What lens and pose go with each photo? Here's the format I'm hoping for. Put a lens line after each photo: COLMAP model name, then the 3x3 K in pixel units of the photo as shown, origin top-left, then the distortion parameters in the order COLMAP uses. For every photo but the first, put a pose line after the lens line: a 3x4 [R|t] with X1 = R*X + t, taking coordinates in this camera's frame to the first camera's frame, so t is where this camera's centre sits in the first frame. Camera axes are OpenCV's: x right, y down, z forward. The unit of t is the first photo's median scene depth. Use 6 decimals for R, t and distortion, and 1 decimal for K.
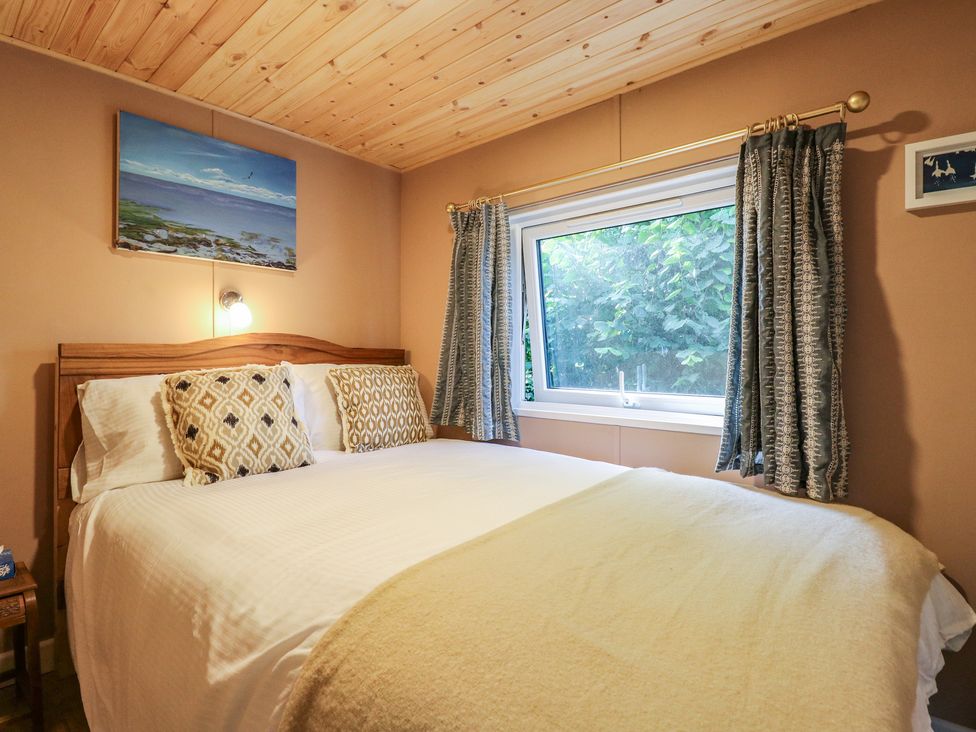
lens RADIAL K [[514.0, 0, 495.3], [0, 514.0, 356.4], [0, 0, 1]] dist [0.005493, -0.018045]
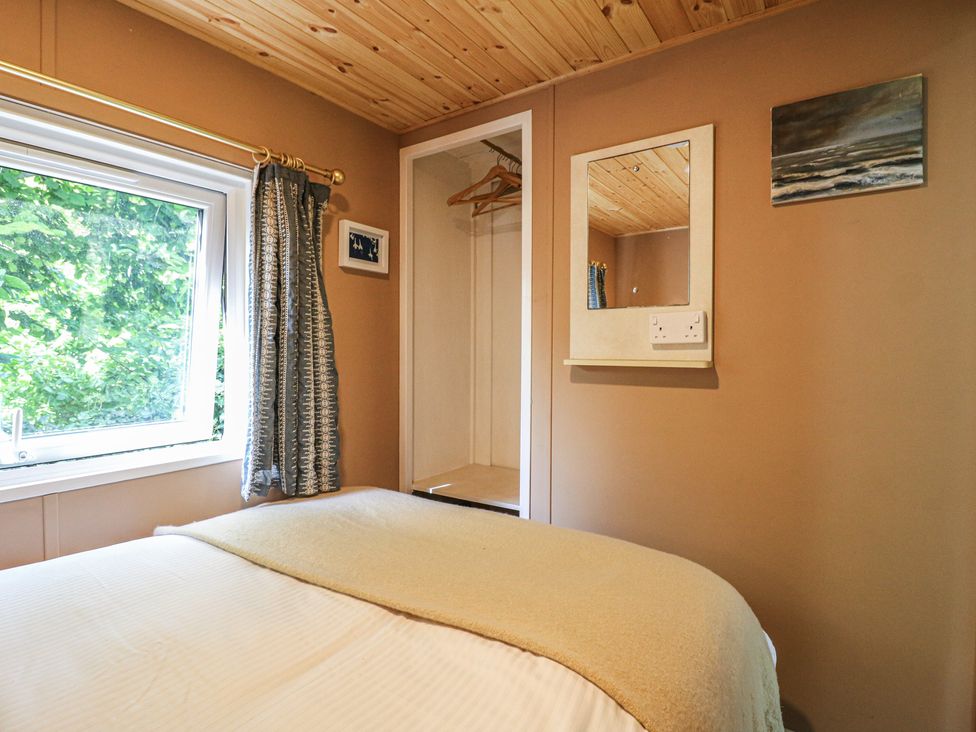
lens RADIAL K [[514.0, 0, 495.3], [0, 514.0, 356.4], [0, 0, 1]] dist [0.005493, -0.018045]
pose [[-0.122286, -0.016472, 0.992358, -0.630054], [-0.004731, 0.999861, 0.016013, -0.064352], [-0.992484, -0.002736, -0.122346, 0.746188]]
